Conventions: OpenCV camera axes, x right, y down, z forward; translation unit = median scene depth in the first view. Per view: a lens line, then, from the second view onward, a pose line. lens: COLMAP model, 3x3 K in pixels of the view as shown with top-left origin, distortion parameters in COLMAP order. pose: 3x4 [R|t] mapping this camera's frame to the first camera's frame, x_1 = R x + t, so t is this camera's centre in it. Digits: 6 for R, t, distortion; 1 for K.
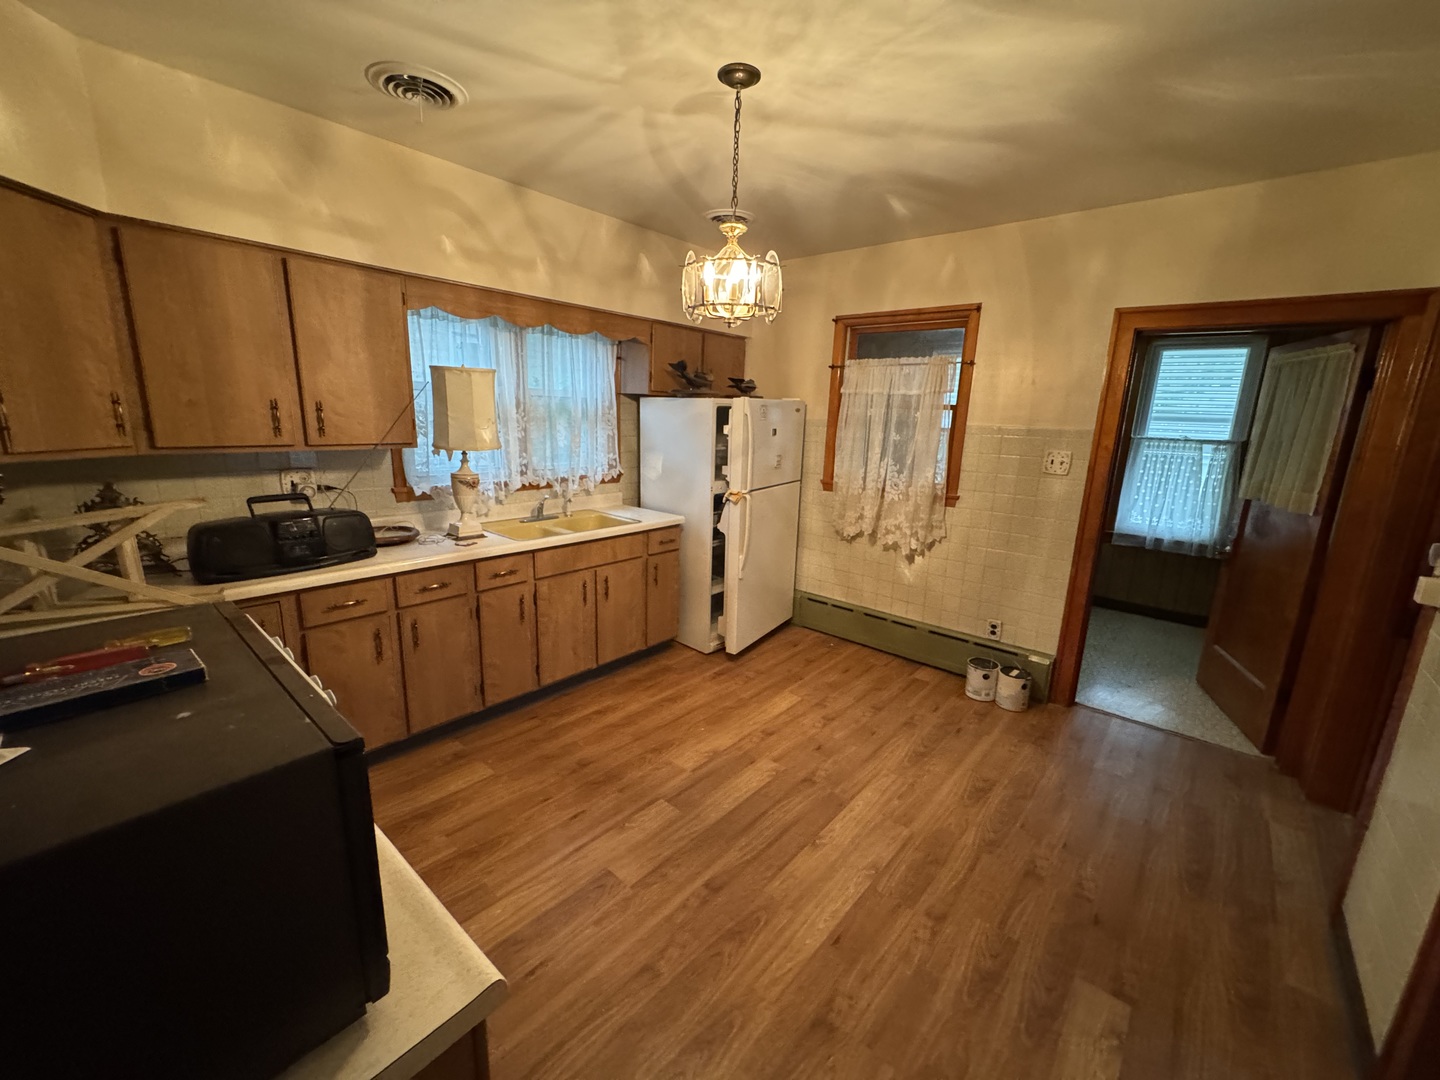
lens RADIAL K [[573.6, 0, 718.7], [0, 573.6, 538.9], [0, 0, 1]] dist [-0.005845, -0.000202]
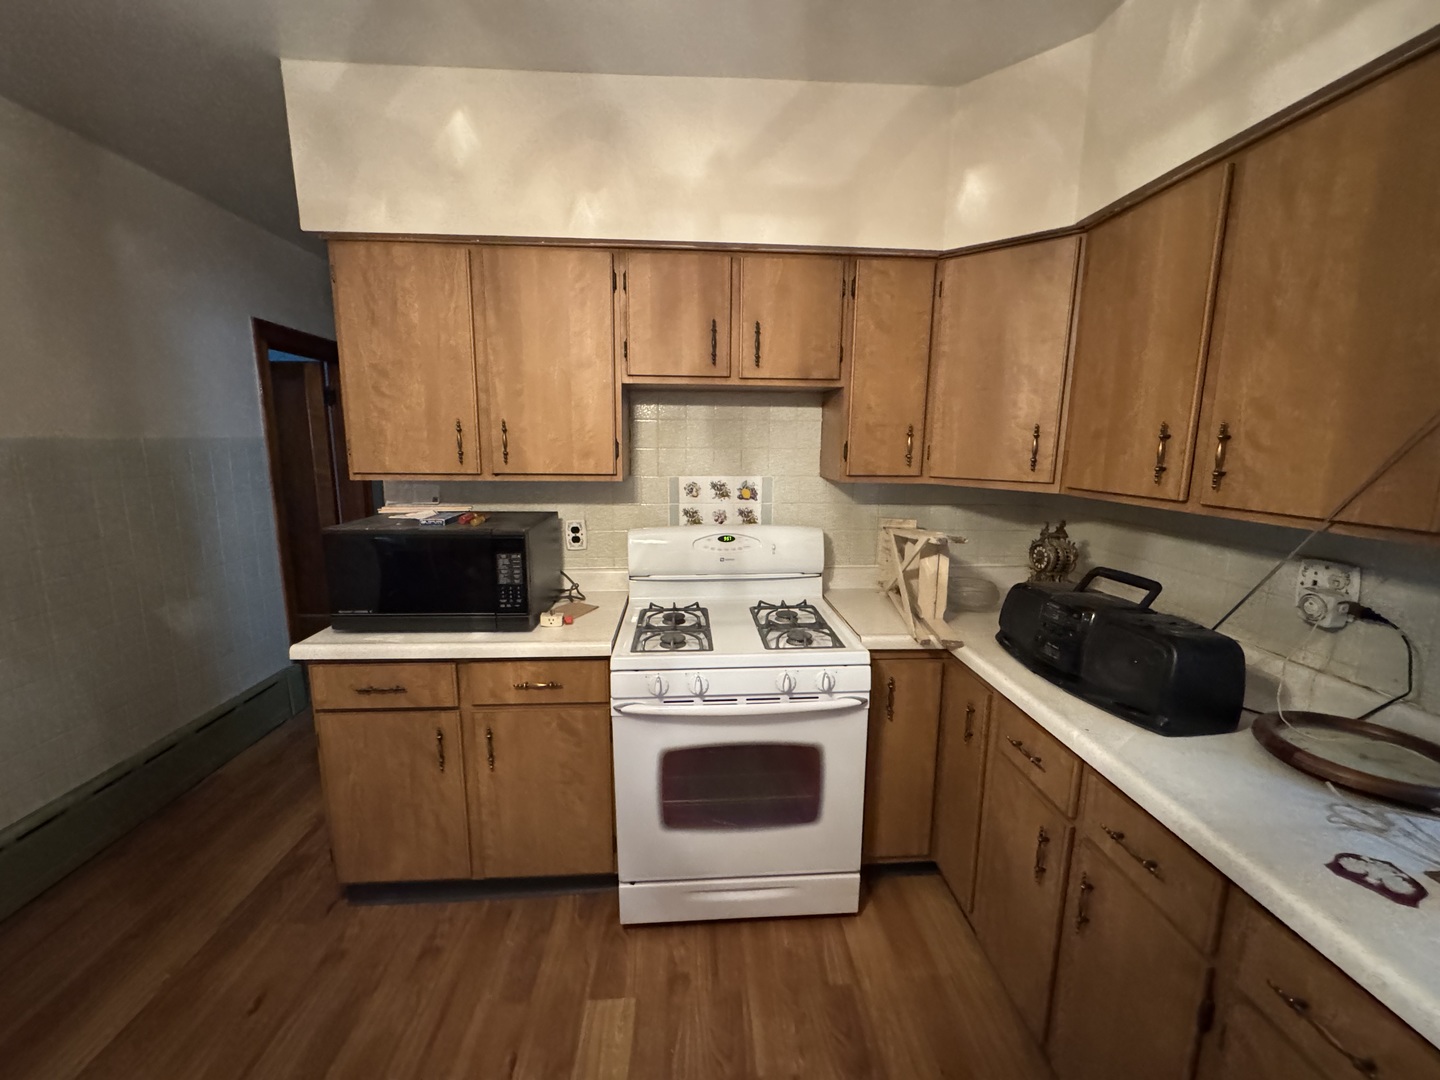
lens RADIAL K [[573.6, 0, 718.7], [0, 573.6, 538.9], [0, 0, 1]] dist [-0.005845, -0.000202]
pose [[-0.720238, 0.080132, -0.689084, -0.012159], [-0.179173, 0.938118, 0.296366, -0.198514], [0.670190, 0.336919, -0.661310, 0.995805]]
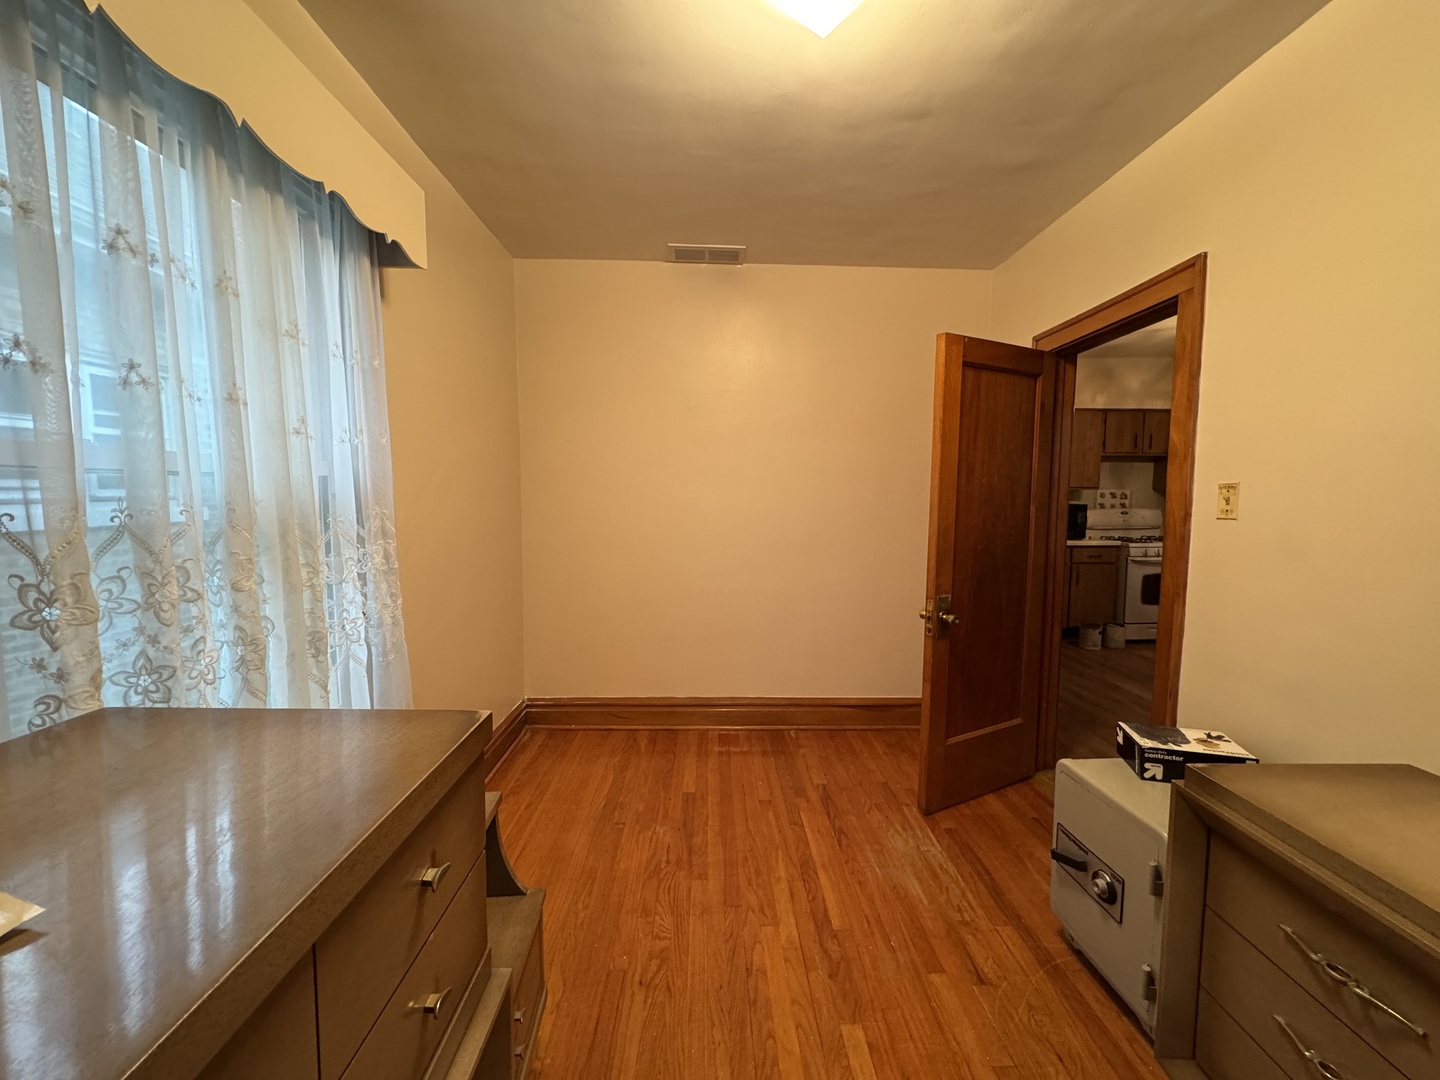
lens RADIAL K [[573.6, 0, 718.7], [0, 573.6, 538.9], [0, 0, 1]] dist [-0.005845, -0.000202]
pose [[-0.743660, 0.024572, -0.668107, 2.077050], [-0.168497, 0.960177, 0.222865, -0.077298], [0.646977, 0.278310, -0.709904, 1.020760]]
